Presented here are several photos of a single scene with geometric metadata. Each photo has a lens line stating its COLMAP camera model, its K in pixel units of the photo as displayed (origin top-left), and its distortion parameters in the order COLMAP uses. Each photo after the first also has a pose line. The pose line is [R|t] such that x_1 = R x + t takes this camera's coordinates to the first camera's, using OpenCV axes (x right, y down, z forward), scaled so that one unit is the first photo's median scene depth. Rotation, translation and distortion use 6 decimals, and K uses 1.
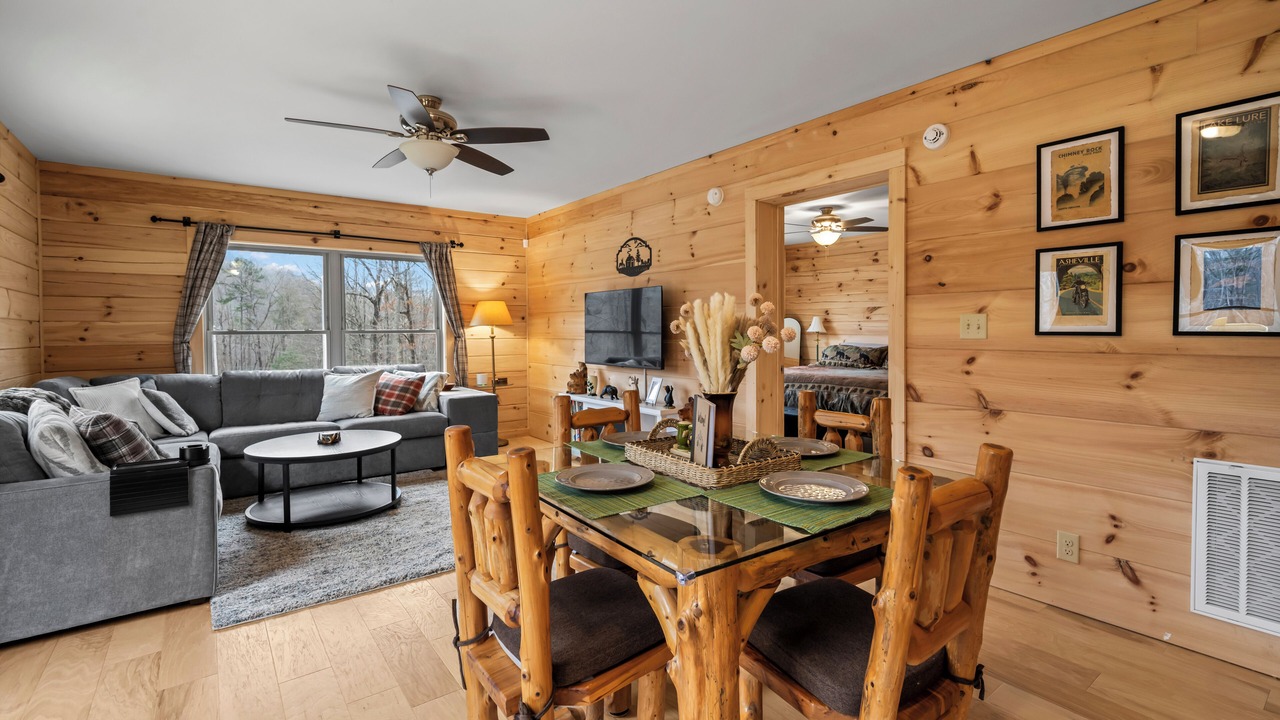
lens RADIAL K [[569.1, 0, 644.2], [0, 569.1, 345.9], [0, 0, 1]] dist [-0.002295, 0.000216]
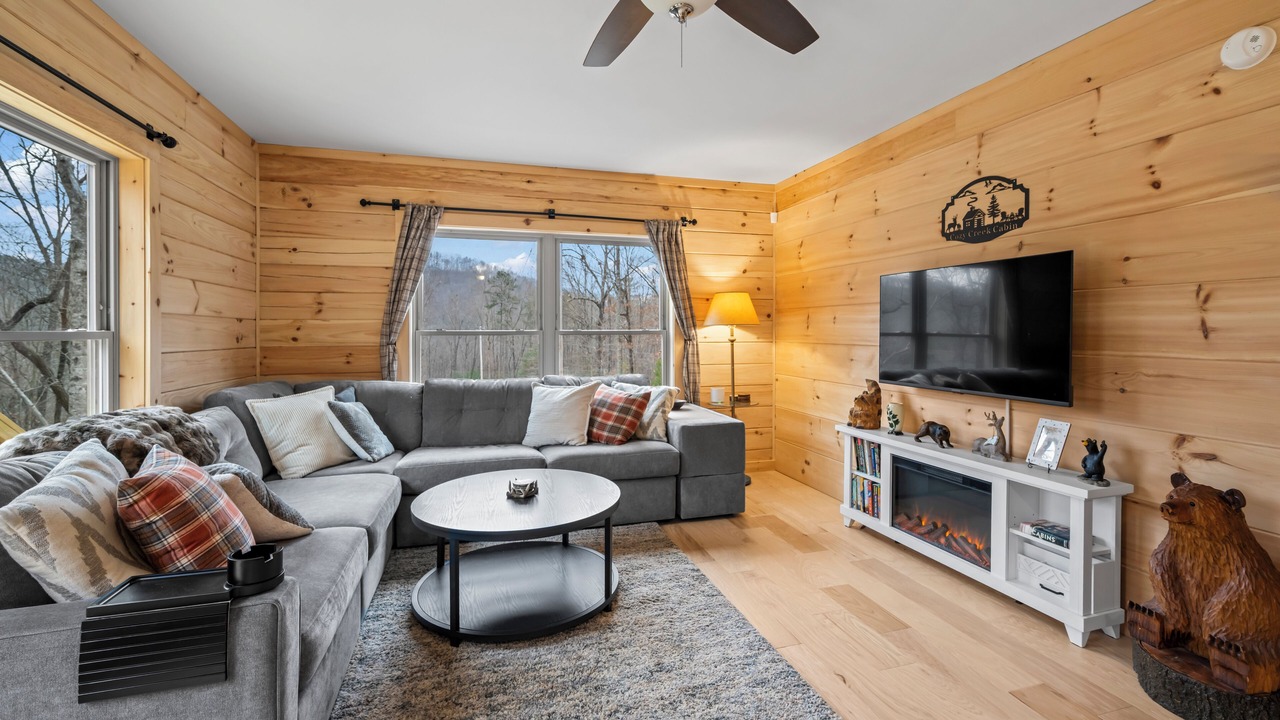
lens RADIAL K [[542.4, 0, 644.1], [0, 542.4, 340.8], [0, 0, 1]] dist [0.001728, -0.000472]
pose [[0.935542, 0.010764, -0.353050, -0.153944], [-0.014266, 0.999871, -0.007318, -0.010204], [0.352926, 0.011883, 0.935576, 0.357016]]
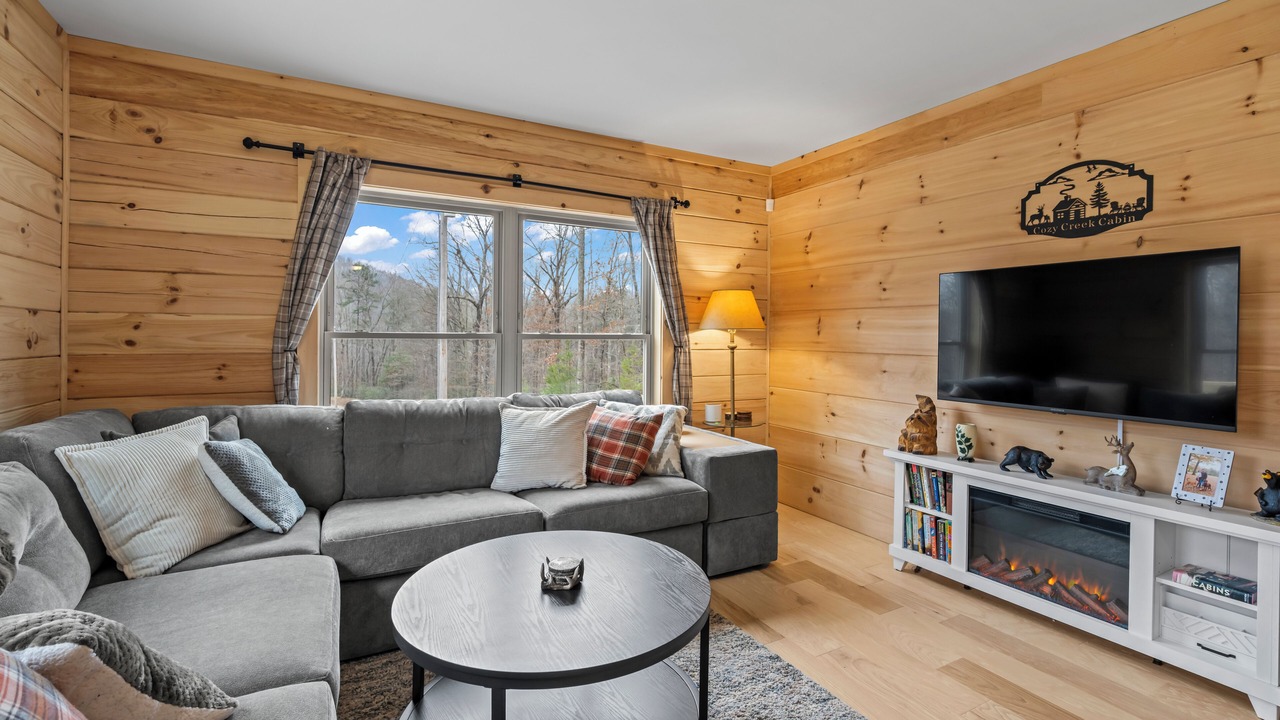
lens RADIAL K [[569.1, 0, 644.8], [0, 569.1, 343.5], [0, 0, 1]] dist [-0.002295, 0.000216]
pose [[0.988917, 0.016927, -0.147504, -0.344356], [-0.019067, 0.999732, -0.013107, -0.012556], [0.147243, 0.015774, 0.988975, 0.454367]]
